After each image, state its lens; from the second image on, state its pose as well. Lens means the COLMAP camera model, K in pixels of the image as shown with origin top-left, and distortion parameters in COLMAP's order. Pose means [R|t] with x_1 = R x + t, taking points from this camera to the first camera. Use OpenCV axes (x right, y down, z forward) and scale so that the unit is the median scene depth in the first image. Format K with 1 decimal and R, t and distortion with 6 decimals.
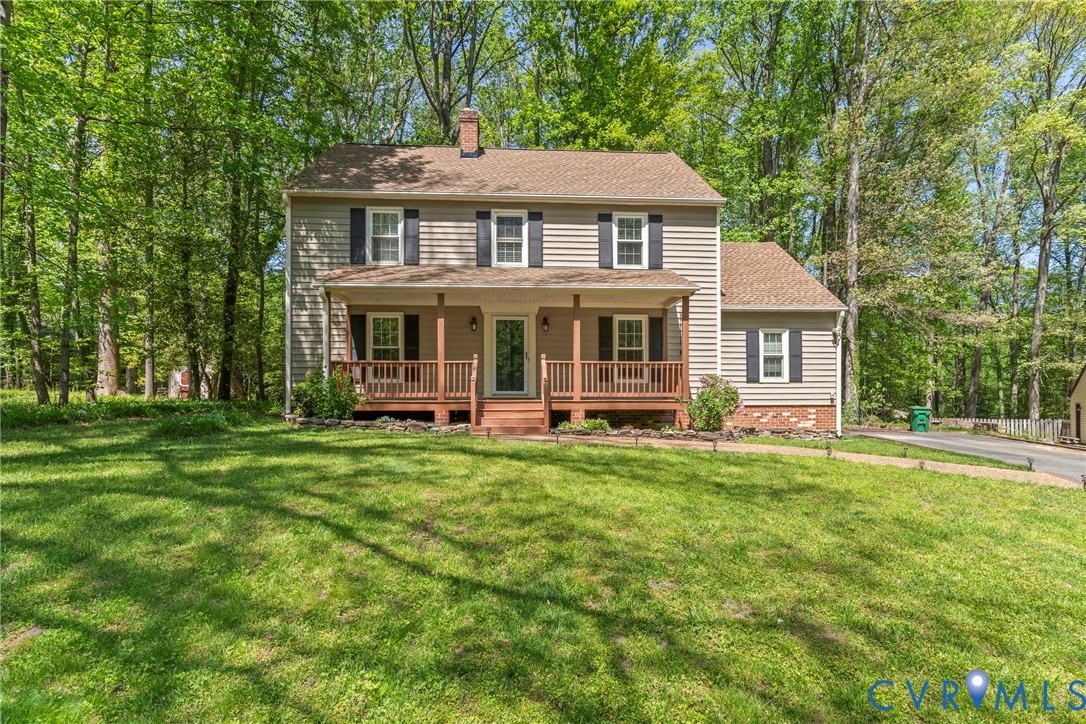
lens RADIAL K [[527.1, 0, 555.2], [0, 527.1, 397.3], [0, 0, 1]] dist [0.008150, 0.000170]
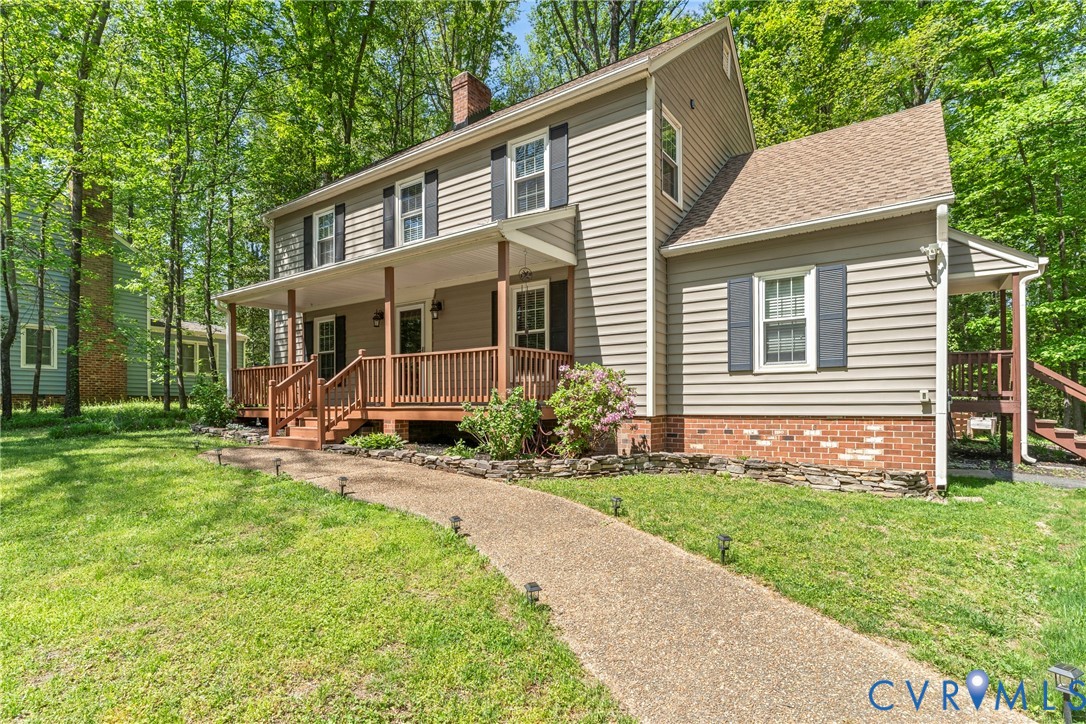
lens RADIAL K [[527.1, 0, 583.6], [0, 527.1, 403.2], [0, 0, 1]] dist [0.008150, 0.000170]
pose [[0.782556, -0.001244, -0.622579, 0.636446], [0.008352, 0.999929, 0.008499, -0.003620], [0.622524, -0.011851, 0.782511, 0.505380]]
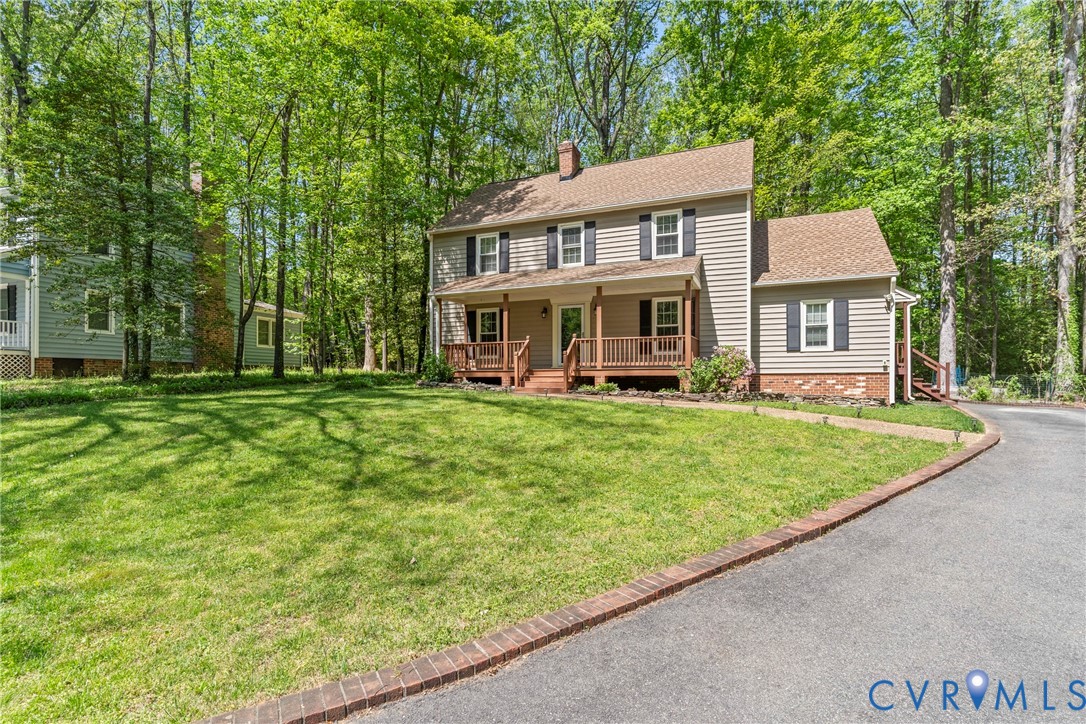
lens RADIAL K [[527.1, 0, 573.6], [0, 527.1, 380.5], [0, 0, 1]] dist [0.008150, 0.000170]
pose [[0.900727, -0.001081, -0.434385, 0.472764], [0.004504, 0.999966, 0.006850, 0.022287], [0.434363, -0.008127, 0.900701, -0.162647]]
